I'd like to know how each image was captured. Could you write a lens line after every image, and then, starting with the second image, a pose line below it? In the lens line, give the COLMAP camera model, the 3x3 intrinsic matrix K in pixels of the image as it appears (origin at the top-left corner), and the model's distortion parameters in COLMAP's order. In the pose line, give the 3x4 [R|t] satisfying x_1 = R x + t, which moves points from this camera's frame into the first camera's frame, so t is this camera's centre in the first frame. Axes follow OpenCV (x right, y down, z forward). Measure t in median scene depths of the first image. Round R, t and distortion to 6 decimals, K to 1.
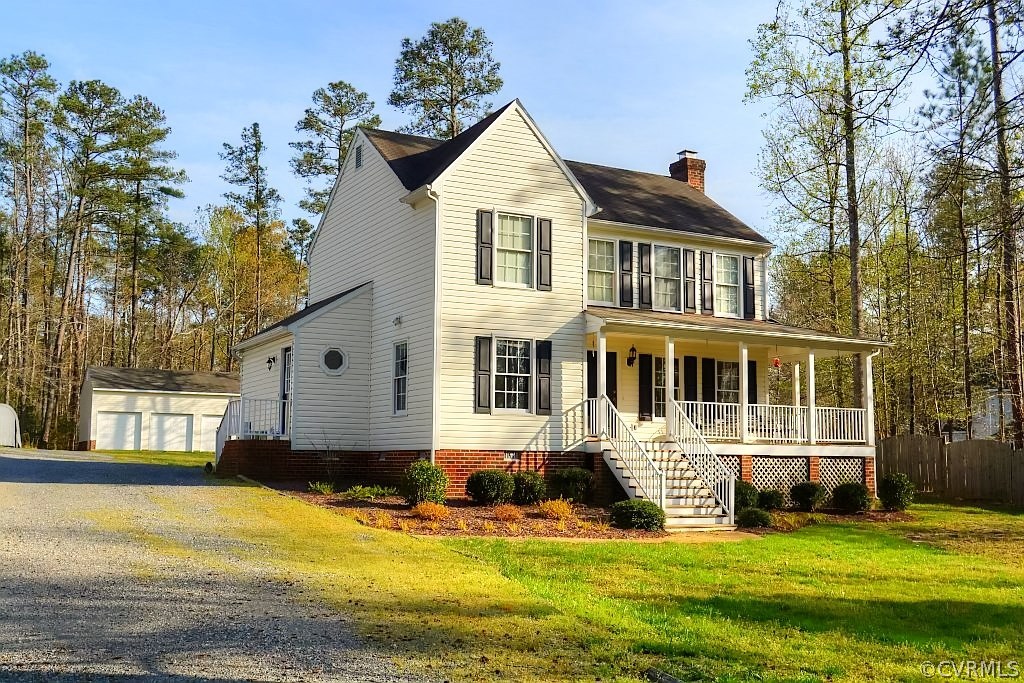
lens RADIAL K [[1161.4, 0, 514.7], [0, 1161.4, 338.2], [0, 0, 1]] dist [-0.050760, 0.000000]
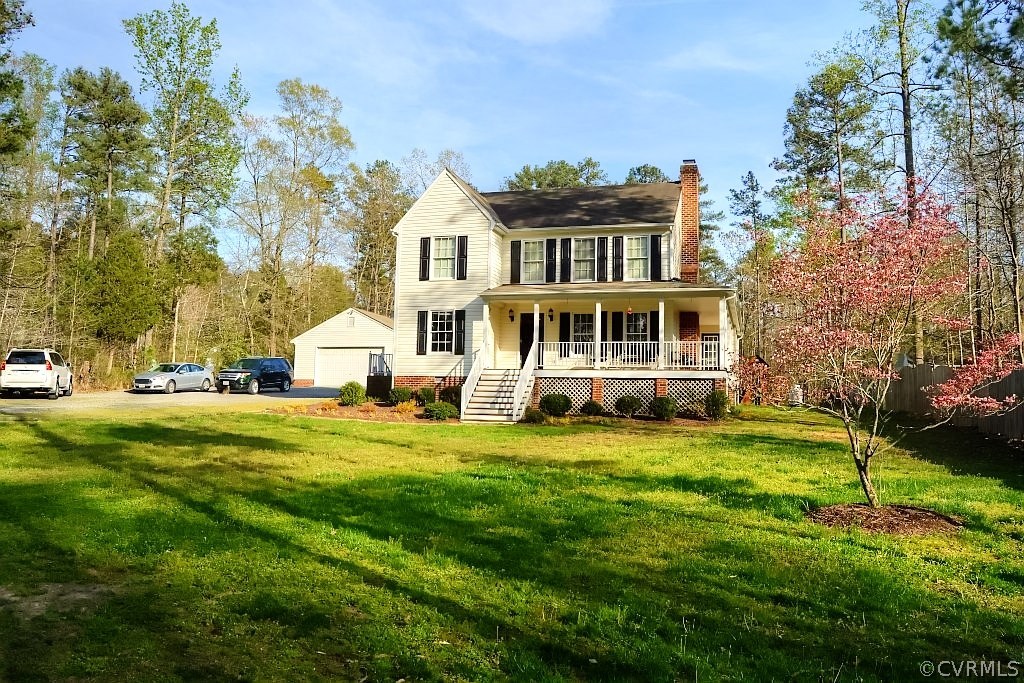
lens RADIAL K [[802.1, 0, 512.0], [0, 802.1, 341.6], [0, 0, 1]] dist [-0.079239, 0.012236]
pose [[0.689904, -0.054551, -0.721843, 0.894166], [0.065611, 0.997765, -0.012695, 0.065972], [0.720922, -0.038602, 0.691941, 0.259991]]
